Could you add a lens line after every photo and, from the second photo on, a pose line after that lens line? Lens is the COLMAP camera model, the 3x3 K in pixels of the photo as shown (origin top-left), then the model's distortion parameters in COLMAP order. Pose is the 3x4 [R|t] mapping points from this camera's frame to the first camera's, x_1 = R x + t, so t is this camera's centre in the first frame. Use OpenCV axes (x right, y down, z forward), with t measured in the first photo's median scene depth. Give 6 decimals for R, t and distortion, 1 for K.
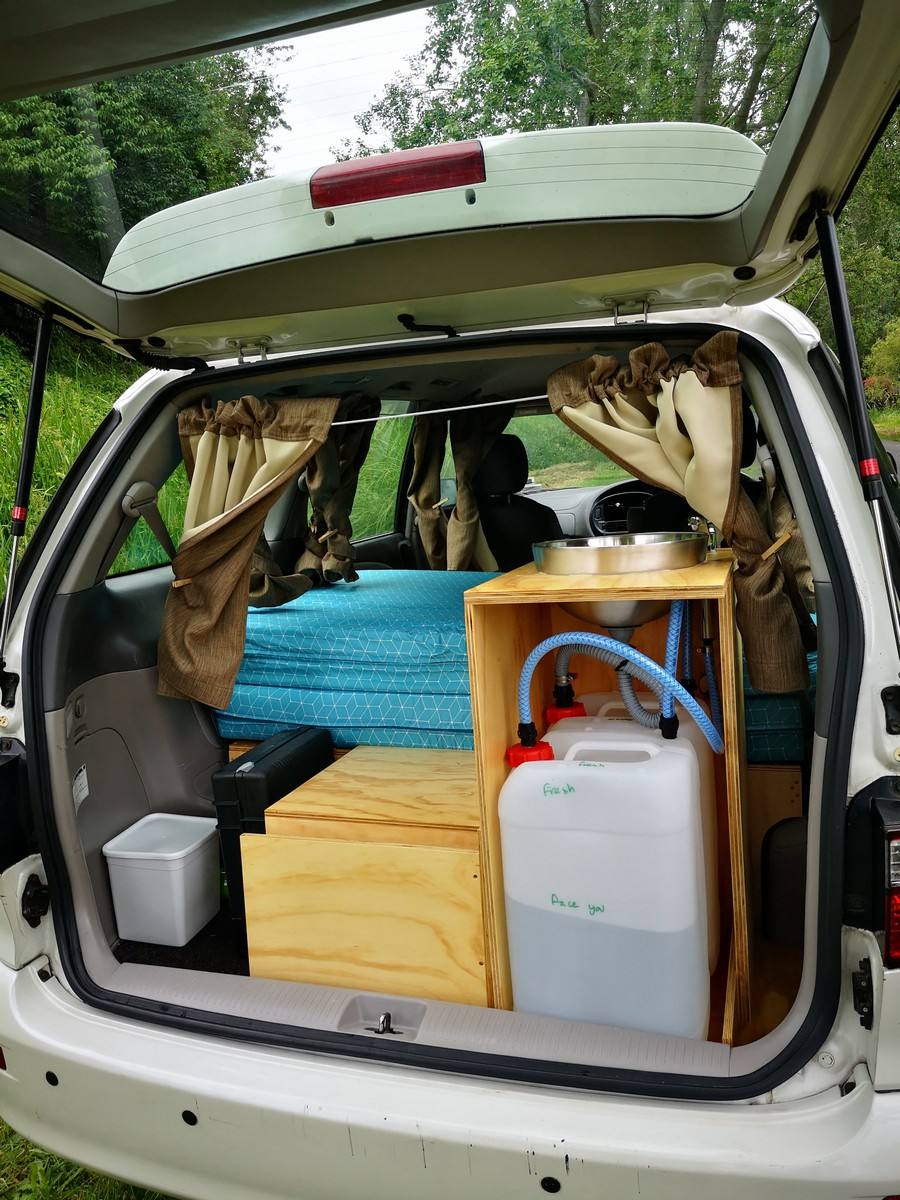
lens RADIAL K [[994.7, 0, 451.3], [0, 994.7, 592.5], [0, 0, 1]] dist [0.089665, -0.122150]
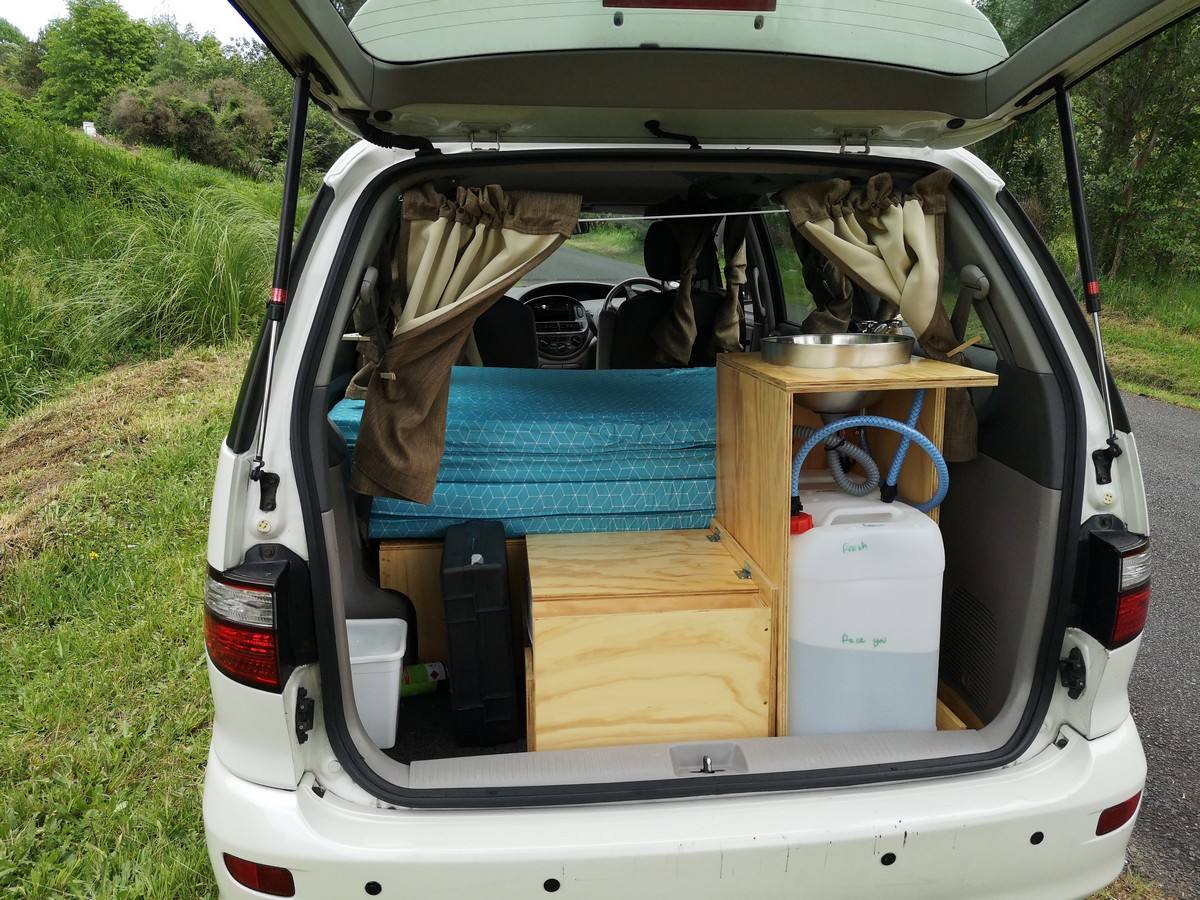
lens RADIAL K [[994.7, 0, 628.3], [0, 994.7, 455.1], [0, 0, 1]] dist [0.089665, -0.122150]
pose [[0.893839, -0.033011, 0.447171, -0.595117], [0.004710, 0.997923, 0.064253, 0.007317], [-0.448364, -0.055326, 0.892137, 0.051050]]
